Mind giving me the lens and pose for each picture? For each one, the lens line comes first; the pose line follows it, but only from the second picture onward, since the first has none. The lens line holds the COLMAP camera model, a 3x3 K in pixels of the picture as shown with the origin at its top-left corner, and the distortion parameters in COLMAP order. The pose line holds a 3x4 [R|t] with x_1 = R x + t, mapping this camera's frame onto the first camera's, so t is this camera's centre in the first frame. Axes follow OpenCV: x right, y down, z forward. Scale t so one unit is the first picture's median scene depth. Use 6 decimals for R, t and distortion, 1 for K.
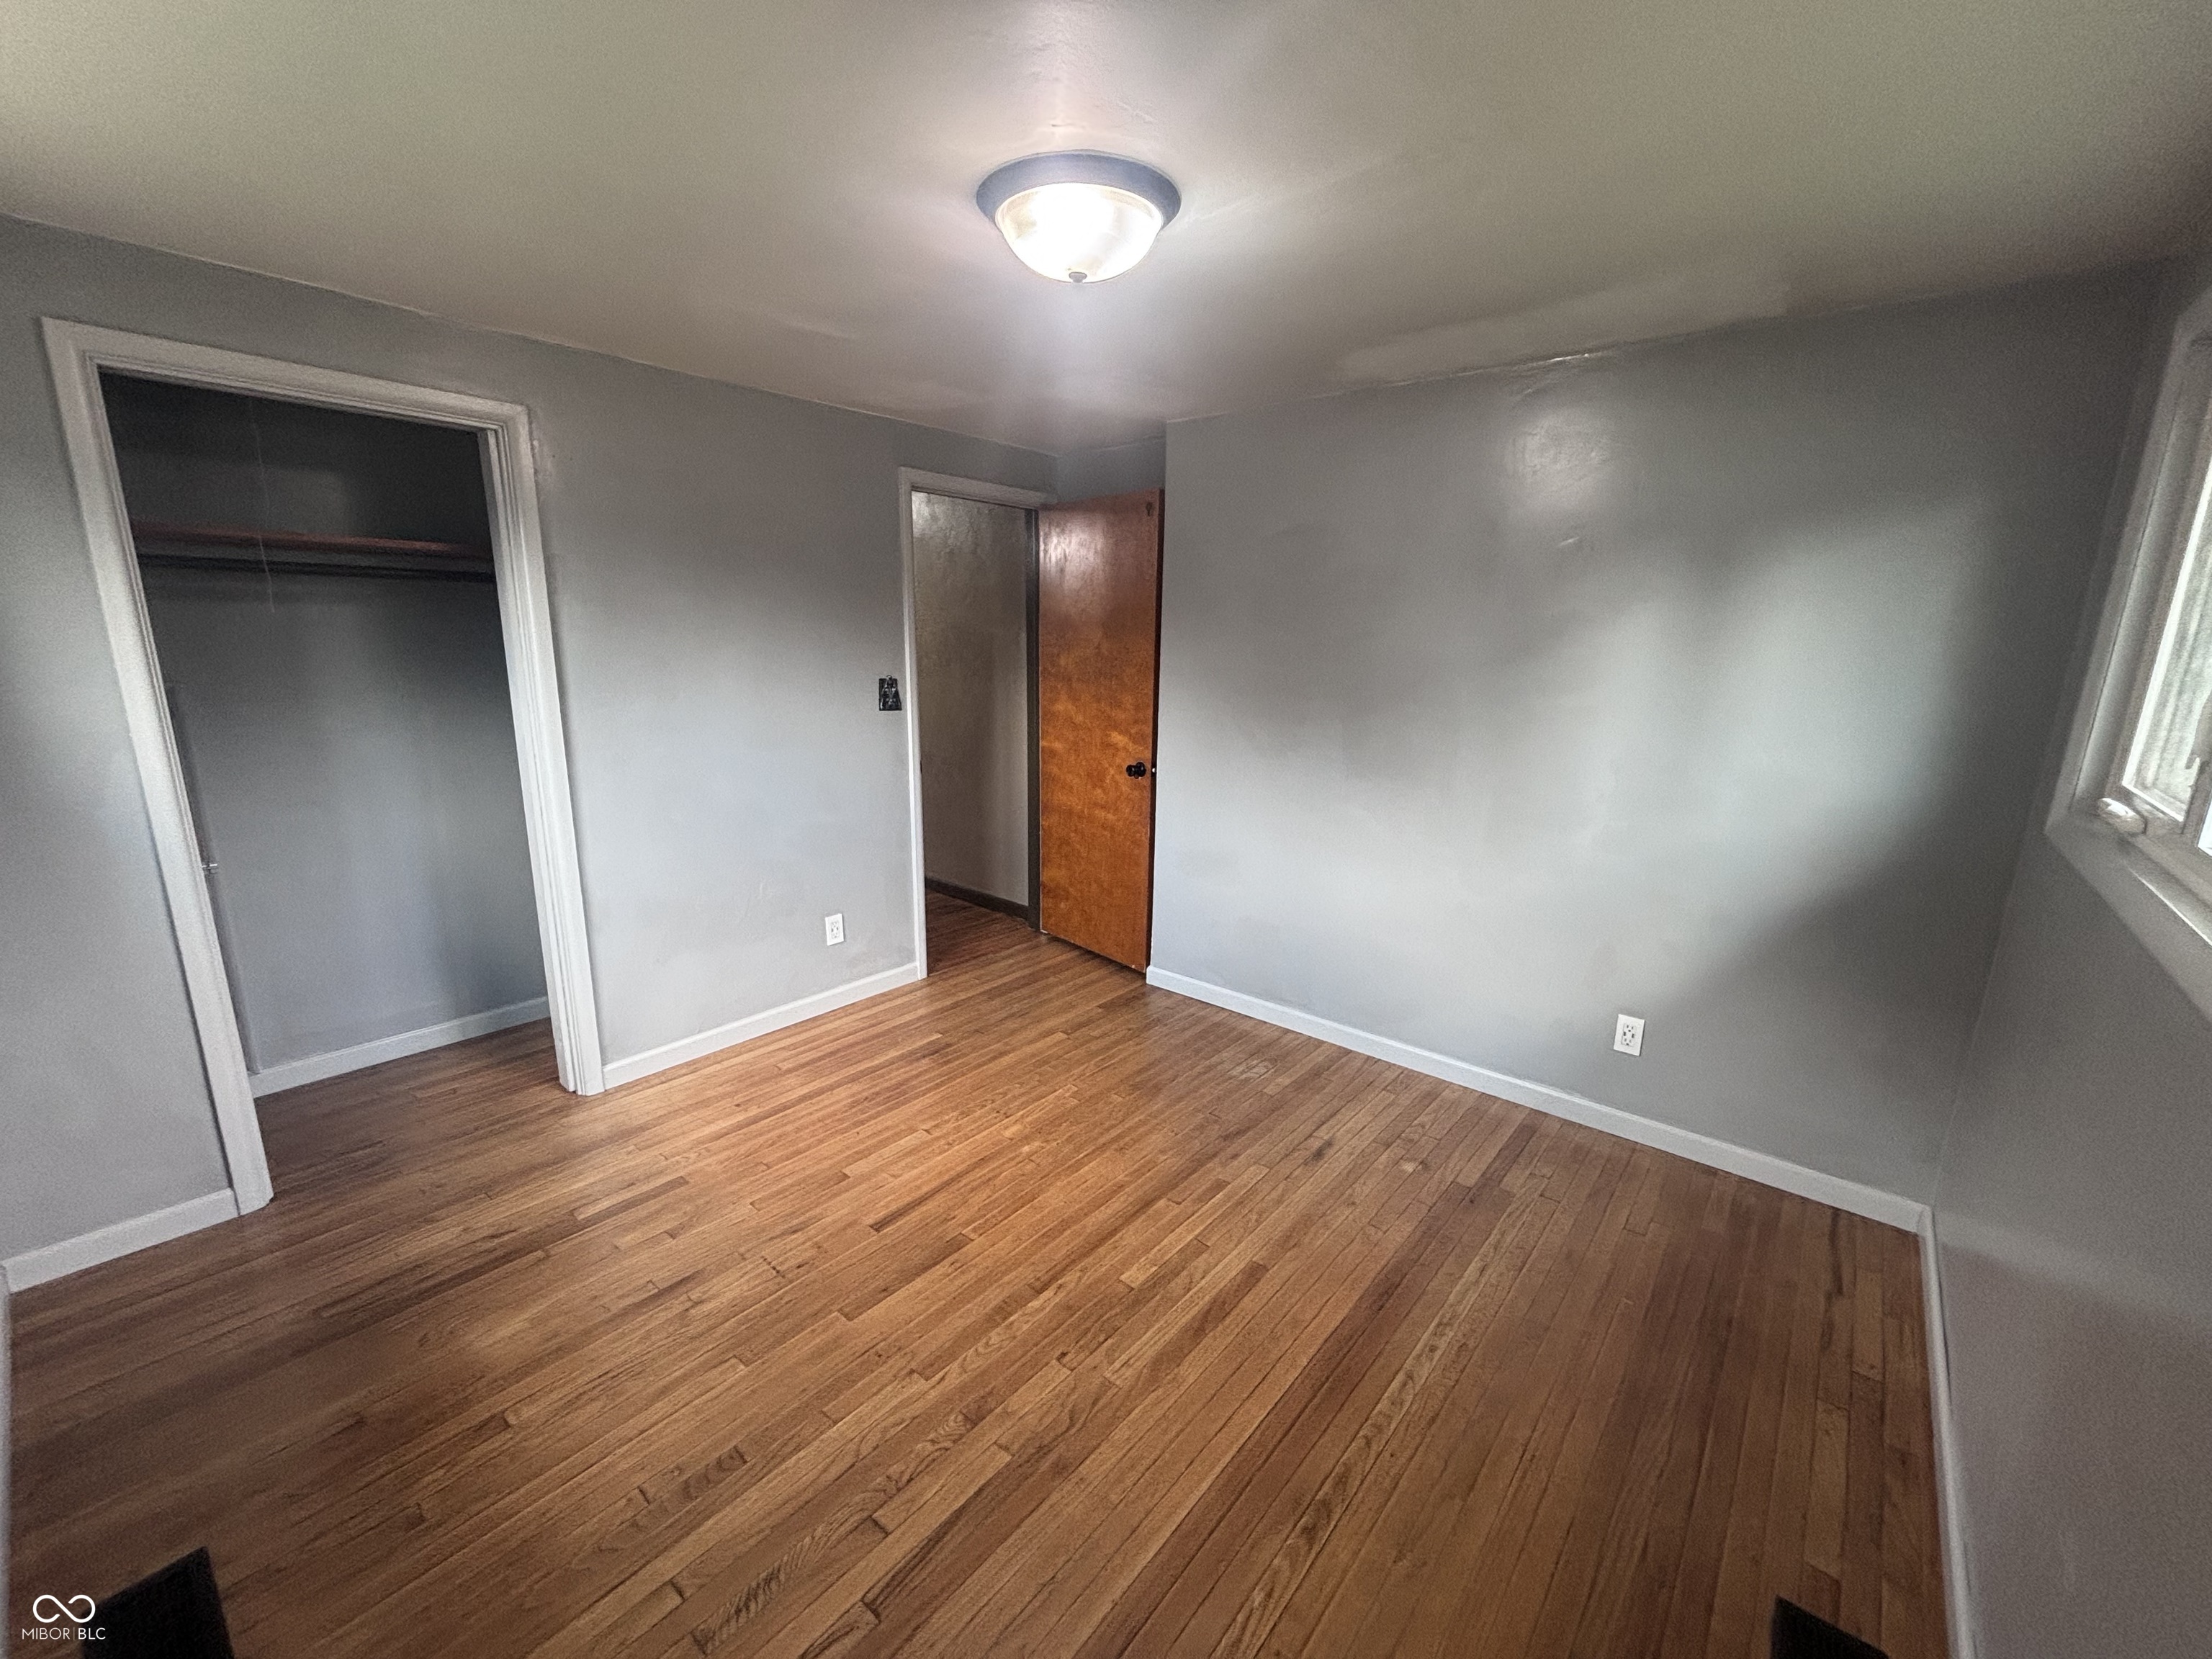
lens RADIAL K [[894.4, 0, 1104.1], [0, 894.4, 828.9], [0, 0, 1]] dist [-0.001871, 0.001759]
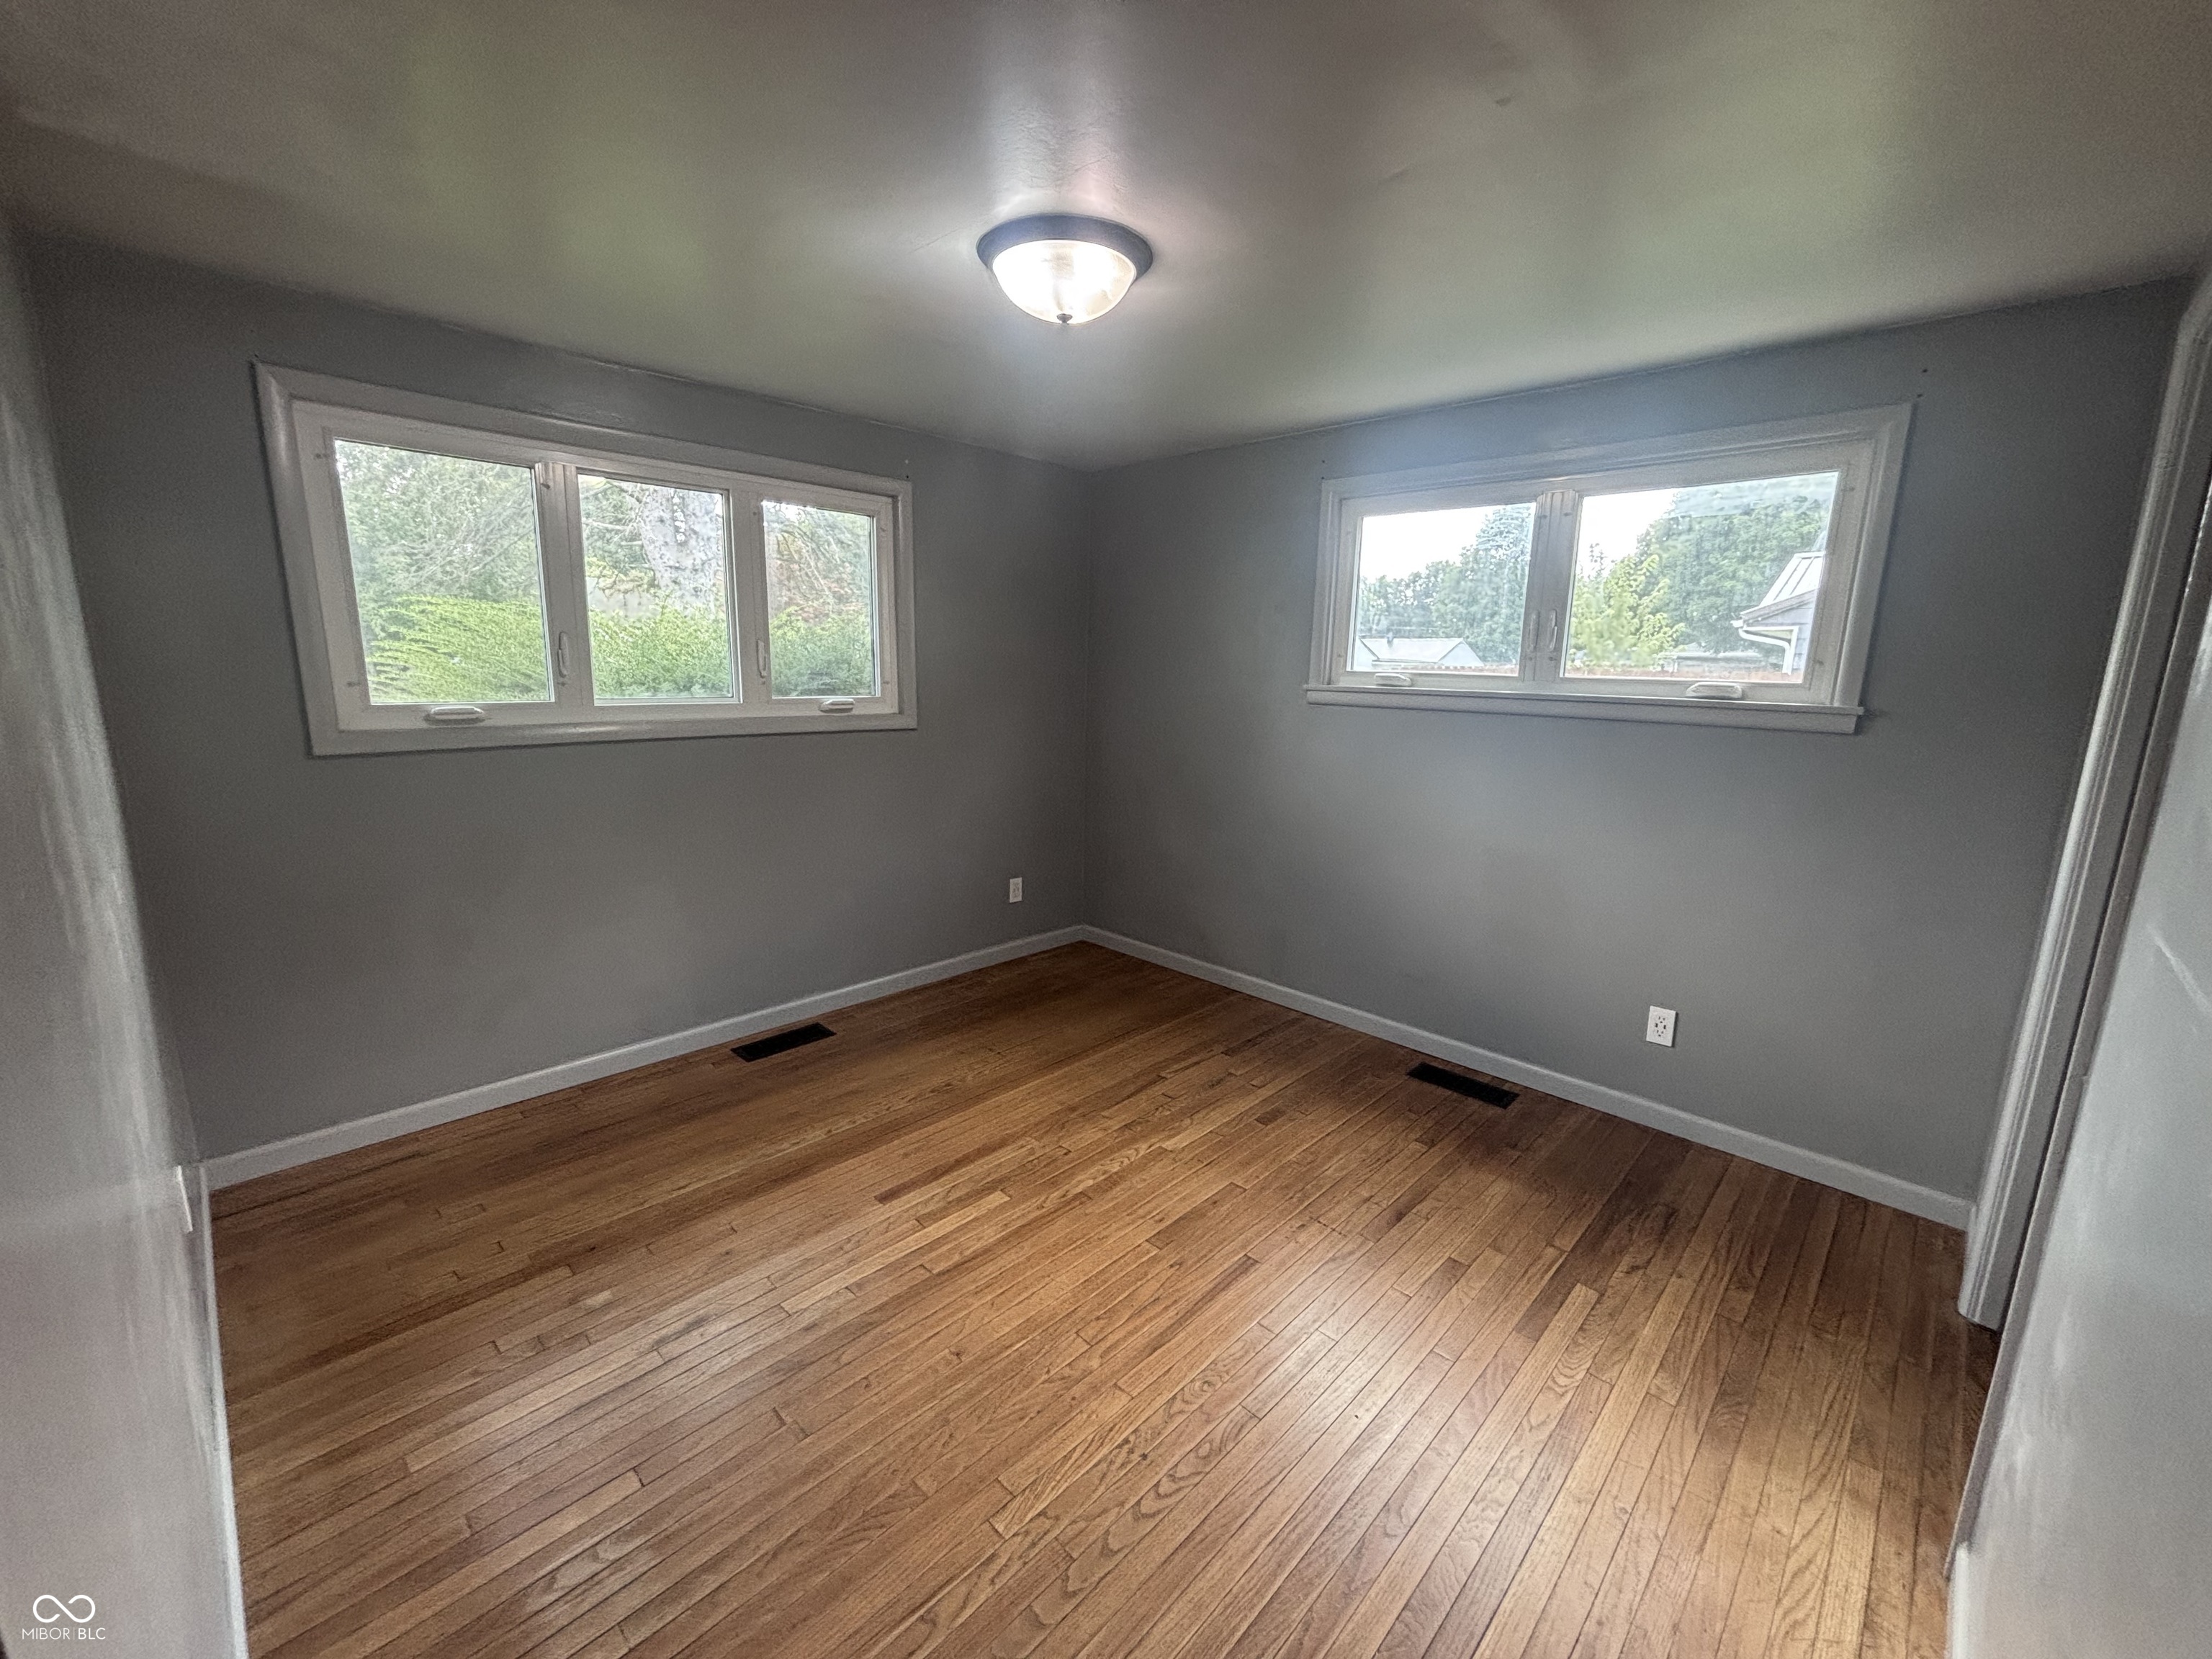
lens RADIAL K [[894.4, 0, 1103.2], [0, 894.4, 830.4], [0, 0, 1]] dist [-0.001871, 0.001759]
pose [[-0.997017, -0.048178, 0.060307, -0.152442], [-0.019790, 0.914728, 0.403584, -0.397559], [-0.074608, 0.401187, -0.912953, 1.925803]]
